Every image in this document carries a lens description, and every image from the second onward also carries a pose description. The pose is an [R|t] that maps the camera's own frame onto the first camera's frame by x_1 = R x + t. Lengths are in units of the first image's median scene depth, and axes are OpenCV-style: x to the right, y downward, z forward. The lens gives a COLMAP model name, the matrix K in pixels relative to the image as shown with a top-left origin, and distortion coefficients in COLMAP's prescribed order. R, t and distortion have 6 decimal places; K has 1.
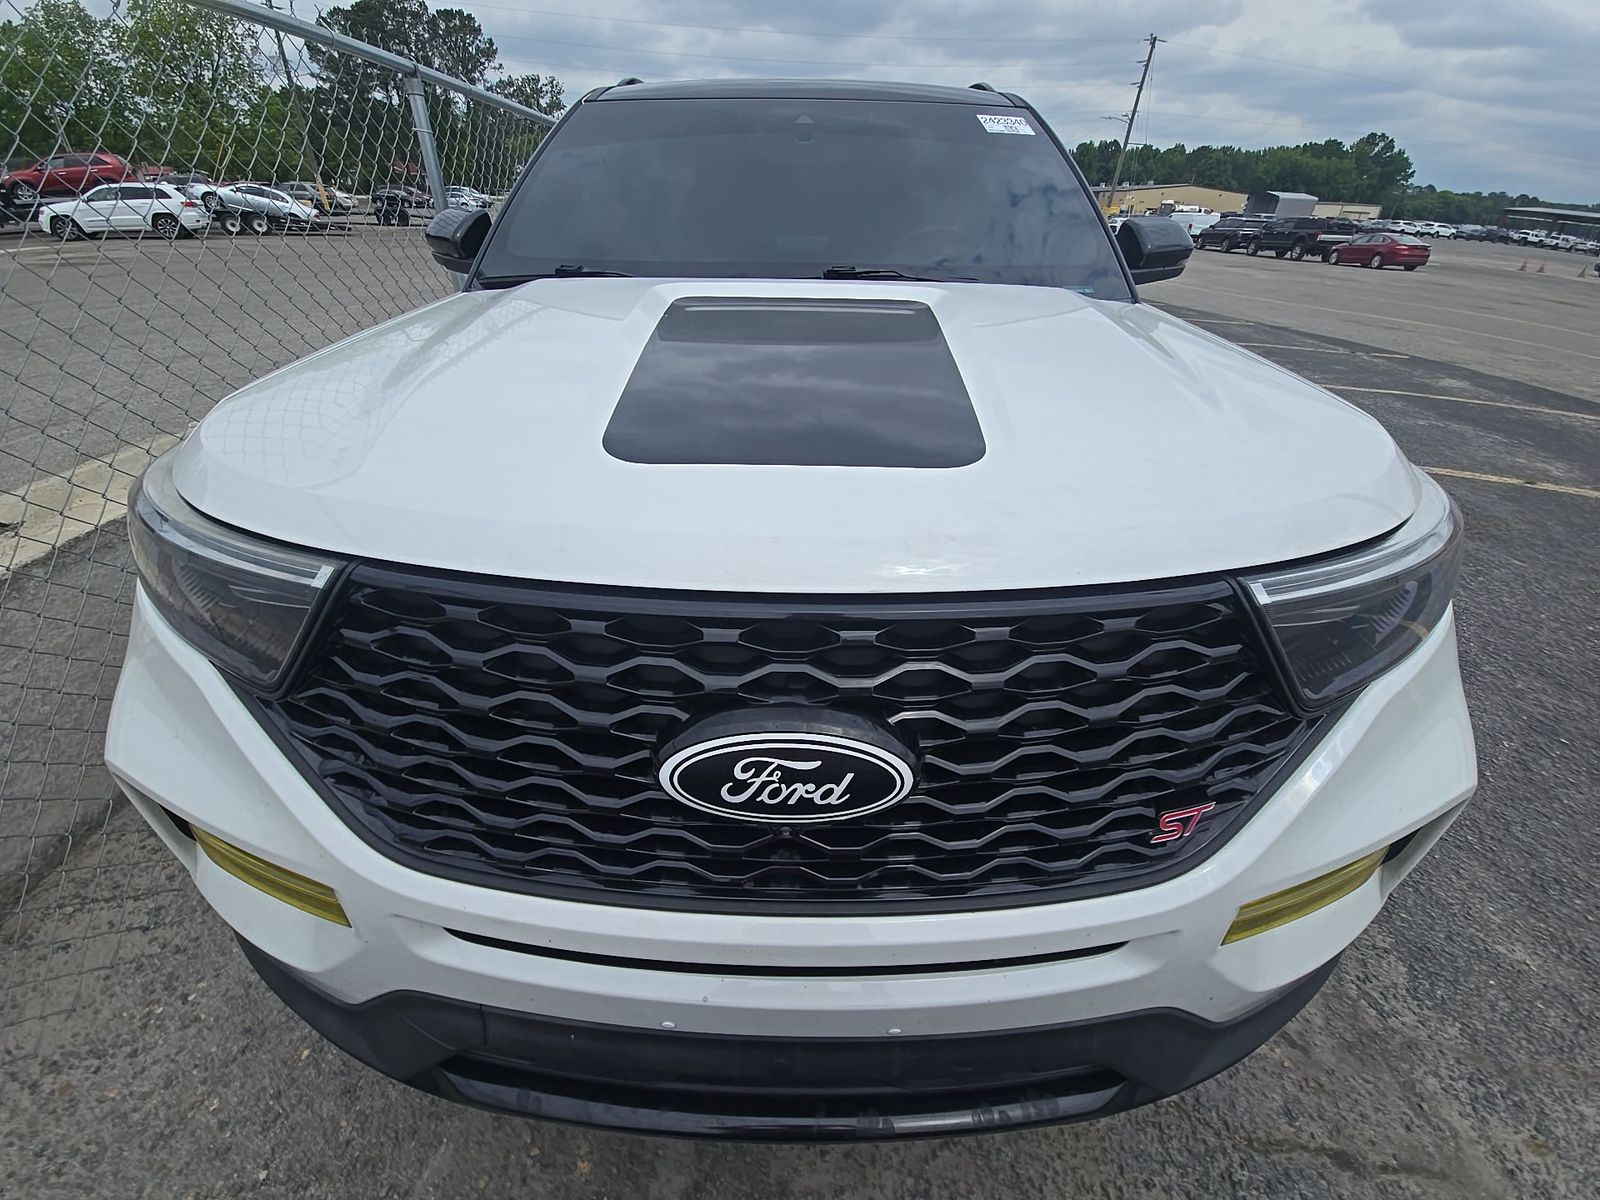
lens RADIAL K [[615.0, 0, 800.0], [0, 615.0, 600.0], [0, 0, 1]] dist [0.039728, -0.022581]
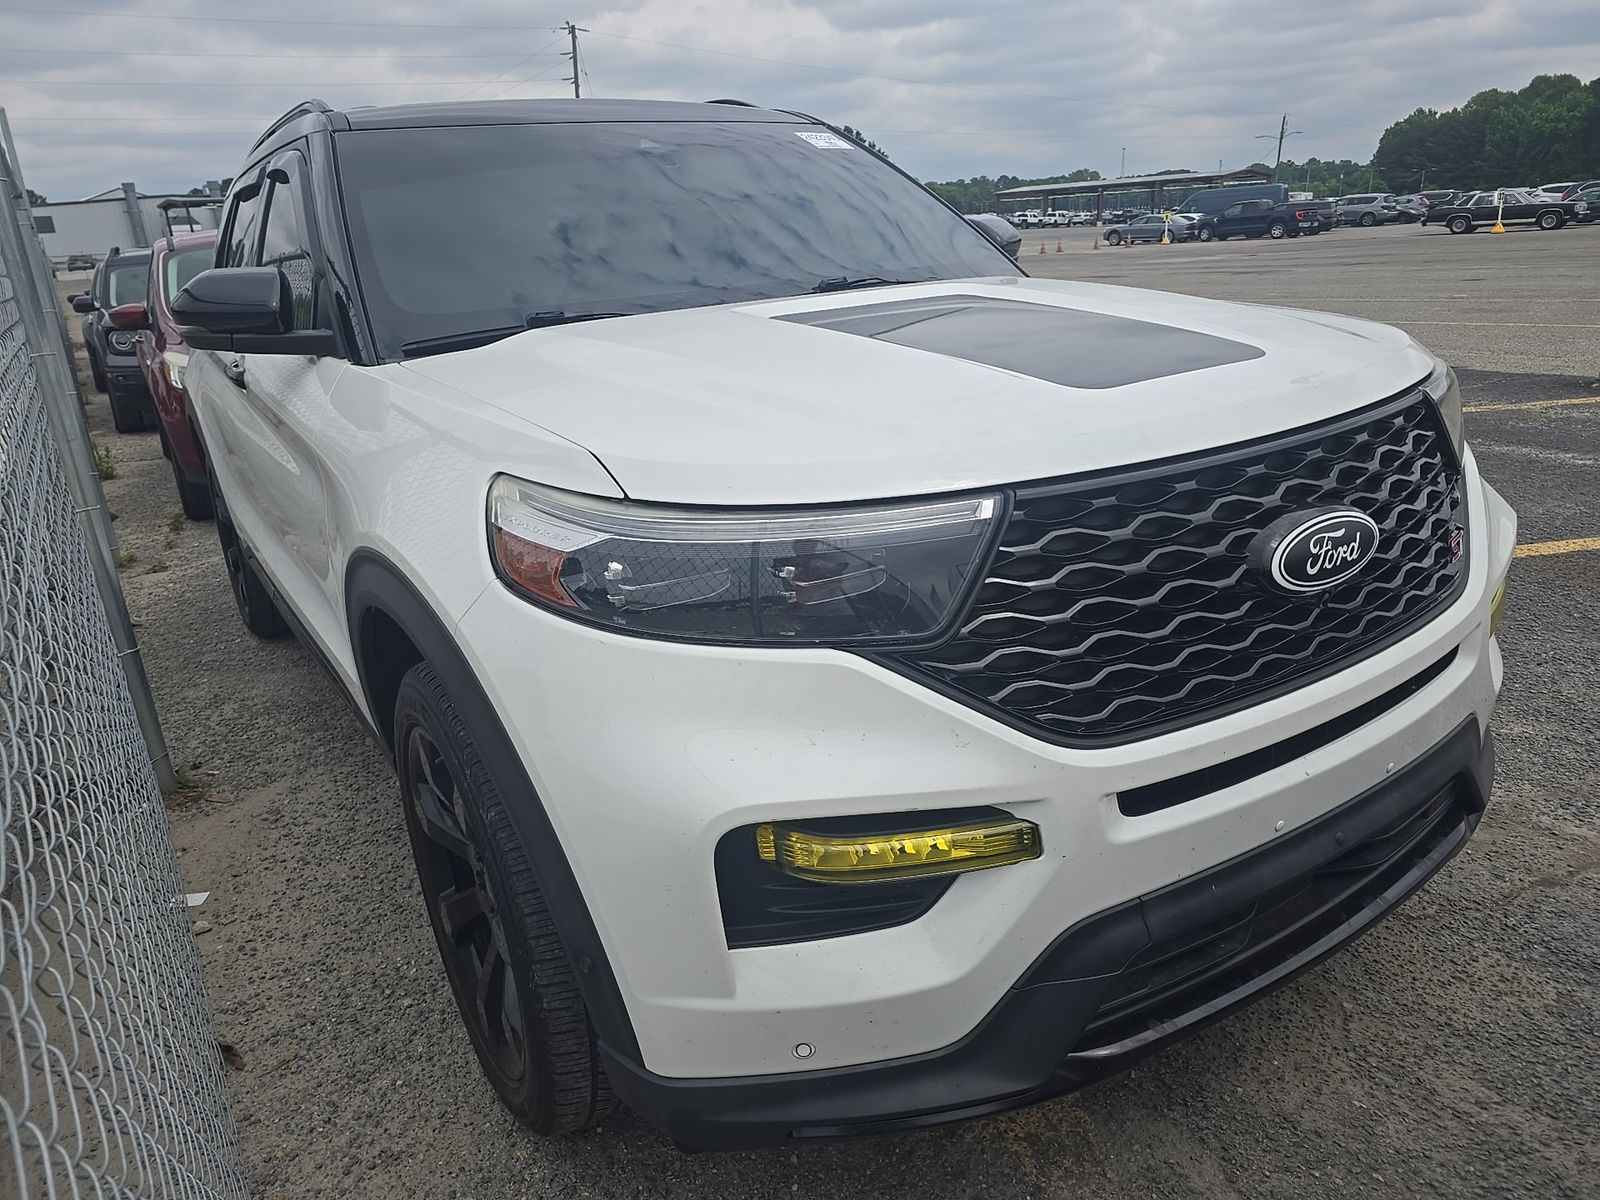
lens RADIAL K [[1036.3, 0, 800.0], [0, 1036.3, 600.0], [0, 0, 1]] dist [0.009253, 0.001536]
pose [[0.832388, -0.250430, 0.494384, -1.225211], [0.355071, 0.925923, -0.128804, 0.146351], [-0.425506, 0.282756, 0.859647, -0.283684]]
